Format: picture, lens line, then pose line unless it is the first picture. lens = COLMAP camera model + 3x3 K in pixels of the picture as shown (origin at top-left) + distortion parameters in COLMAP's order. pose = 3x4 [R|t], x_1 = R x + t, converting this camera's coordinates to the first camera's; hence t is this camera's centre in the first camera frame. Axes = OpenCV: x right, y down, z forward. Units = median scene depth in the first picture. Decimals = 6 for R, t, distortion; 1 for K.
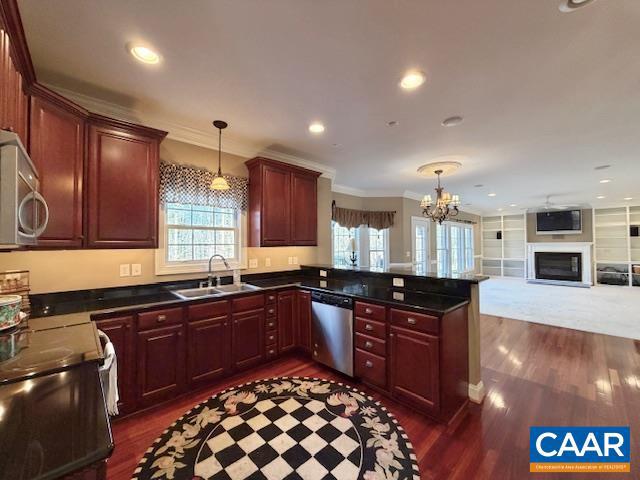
lens RADIAL K [[252.9, 0, 319.3], [0, 252.9, 237.7], [0, 0, 1]] dist [-0.001141, -0.000384]
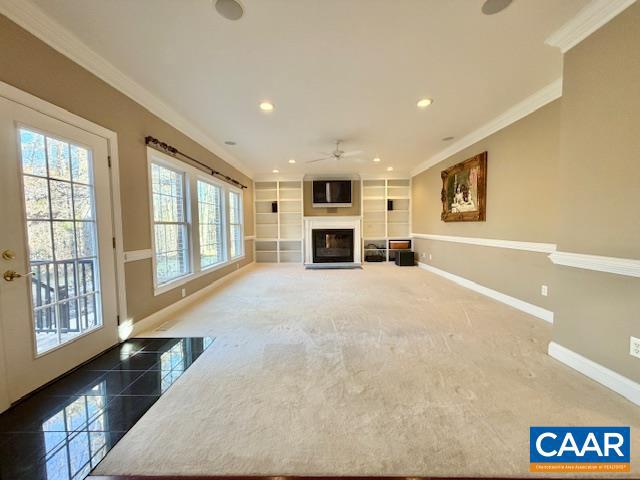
lens RADIAL K [[252.9, 0, 319.4], [0, 252.9, 239.0], [0, 0, 1]] dist [-0.001141, -0.000384]
pose [[0.691217, -0.037728, 0.721662, 0.303259], [-0.009835, 0.998053, 0.061598, 0.039064], [-0.722580, -0.049675, 0.689500, 0.445547]]
